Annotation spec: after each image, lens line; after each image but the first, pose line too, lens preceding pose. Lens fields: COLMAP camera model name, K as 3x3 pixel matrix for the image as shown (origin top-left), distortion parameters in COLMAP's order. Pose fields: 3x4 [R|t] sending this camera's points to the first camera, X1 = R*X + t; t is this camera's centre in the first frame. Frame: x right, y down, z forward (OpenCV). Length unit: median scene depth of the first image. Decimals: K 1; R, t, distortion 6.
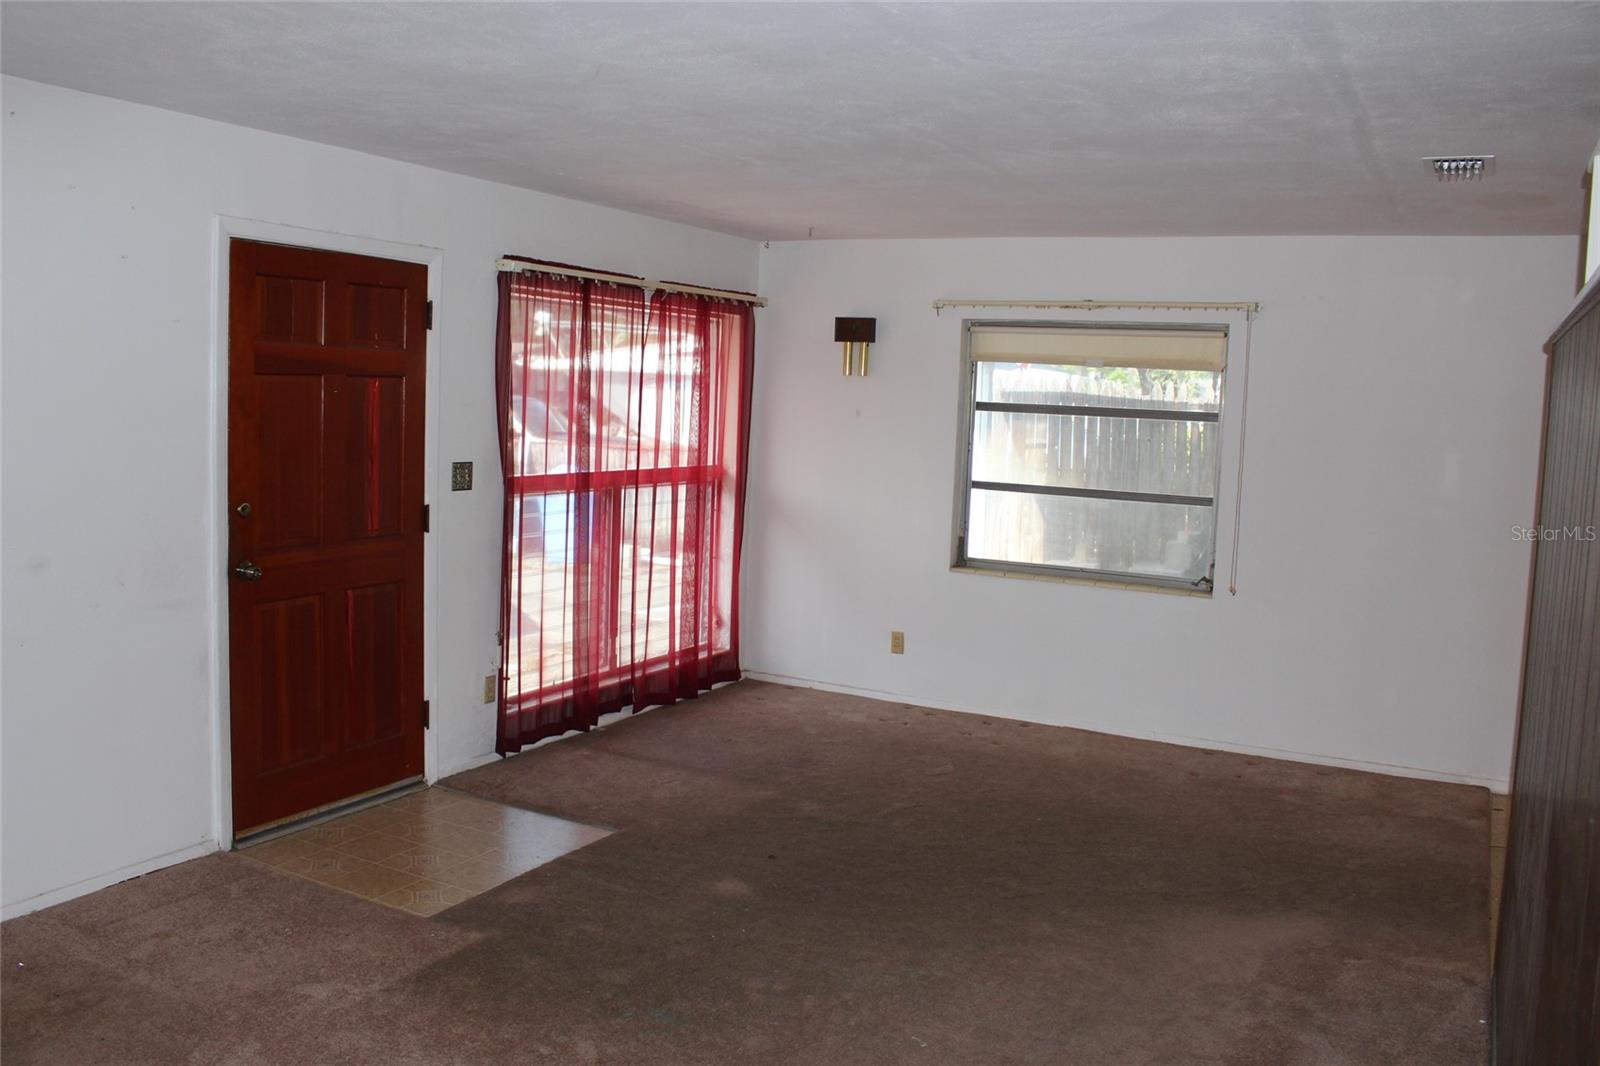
lens RADIAL K [[1322.9, 0, 794.0], [0, 1322.9, 511.7], [0, 0, 1]] dist [-0.160053, 0.135690]
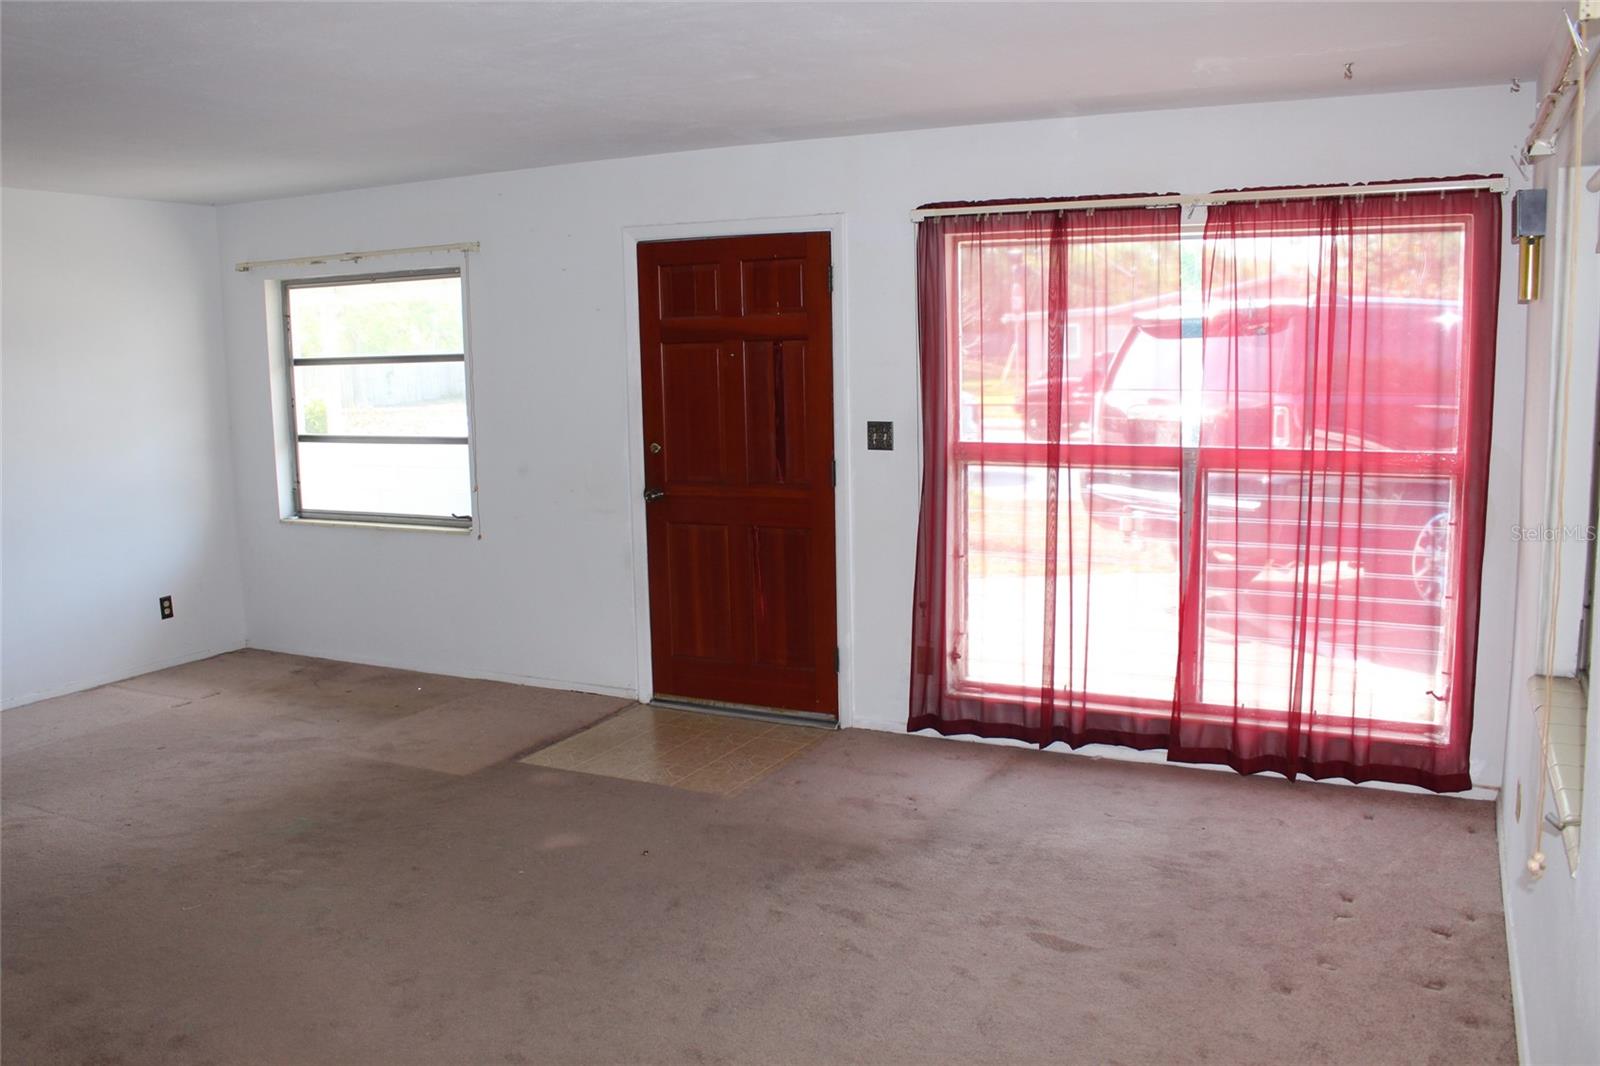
lens RADIAL K [[1322.9, 0, 794.0], [0, 1322.9, 511.7], [0, 0, 1]] dist [-0.160053, 0.135690]
pose [[0.032589, 0.085685, -0.995789, 0.763678], [-0.072515, 0.993895, 0.083149, -0.049085], [0.996835, 0.069500, 0.038604, 0.911726]]
